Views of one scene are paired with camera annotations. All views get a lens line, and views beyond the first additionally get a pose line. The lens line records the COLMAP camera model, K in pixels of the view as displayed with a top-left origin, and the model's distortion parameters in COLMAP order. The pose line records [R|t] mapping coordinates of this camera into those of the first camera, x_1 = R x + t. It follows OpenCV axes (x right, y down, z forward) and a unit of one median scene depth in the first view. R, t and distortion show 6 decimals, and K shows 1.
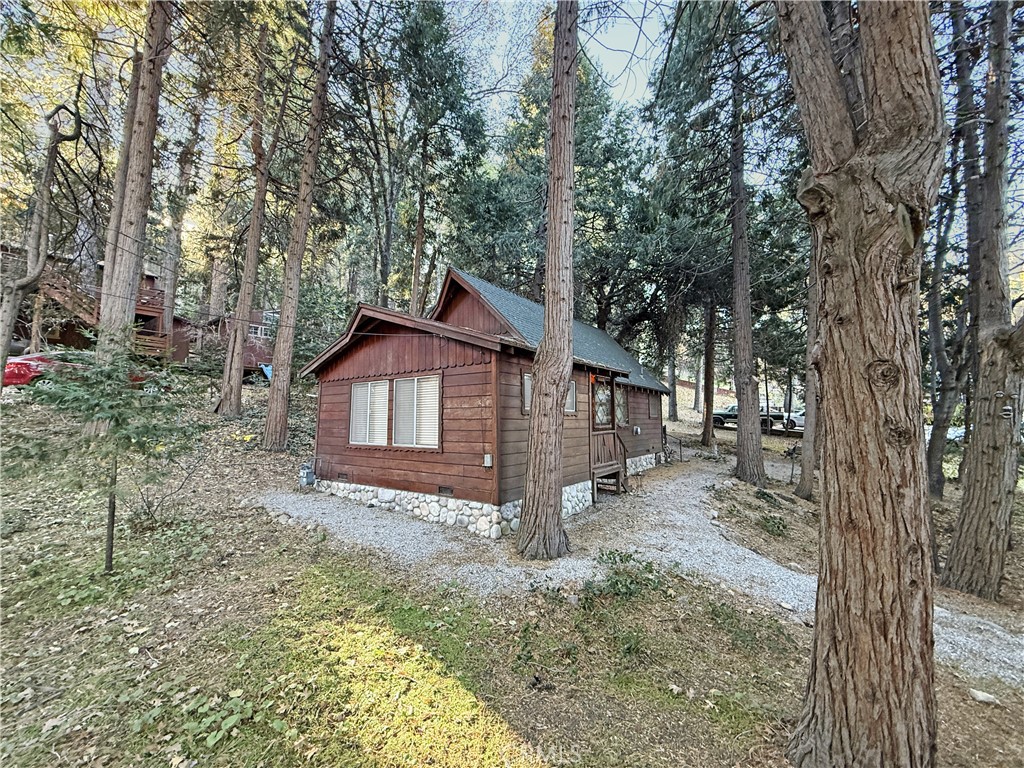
lens RADIAL K [[410.2, 0, 512.0], [0, 410.2, 384.0], [0, 0, 1]] dist [0.000023, -0.000006]
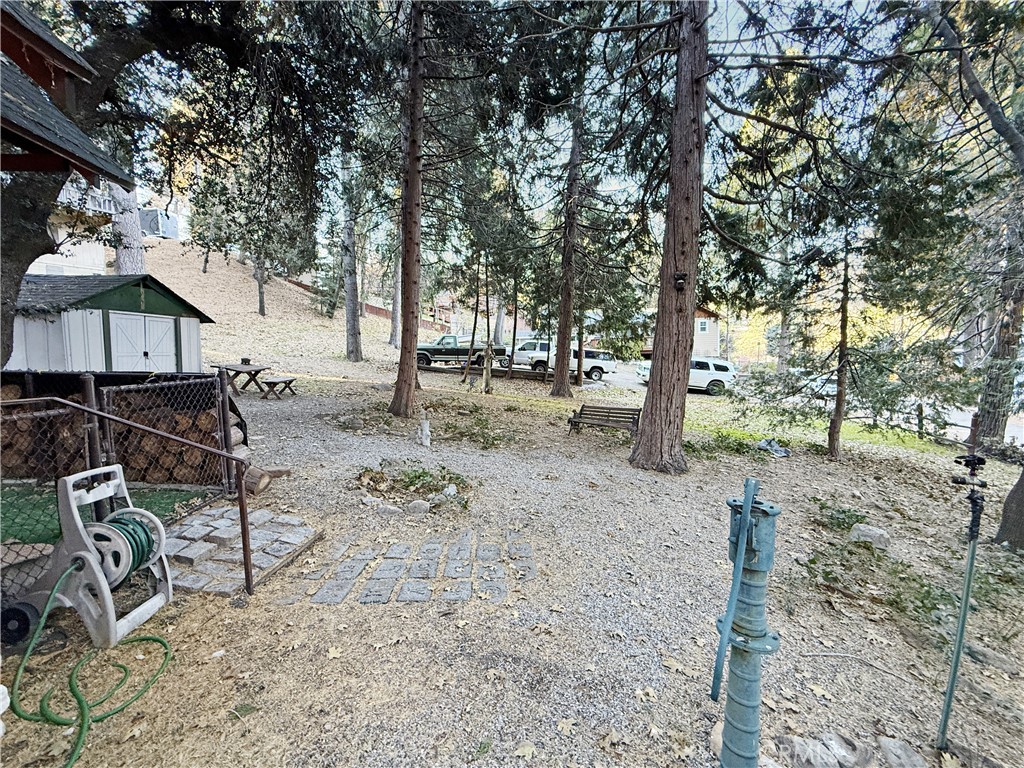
lens RADIAL K [[410.2, 0, 512.0], [0, 410.2, 384.0], [0, 0, 1]] dist [0.000023, -0.000006]
pose [[0.770202, -0.058621, 0.635101, 0.212383], [-0.029982, 0.991338, 0.127863, 0.045235], [-0.637095, -0.117522, 0.761773, 0.440050]]
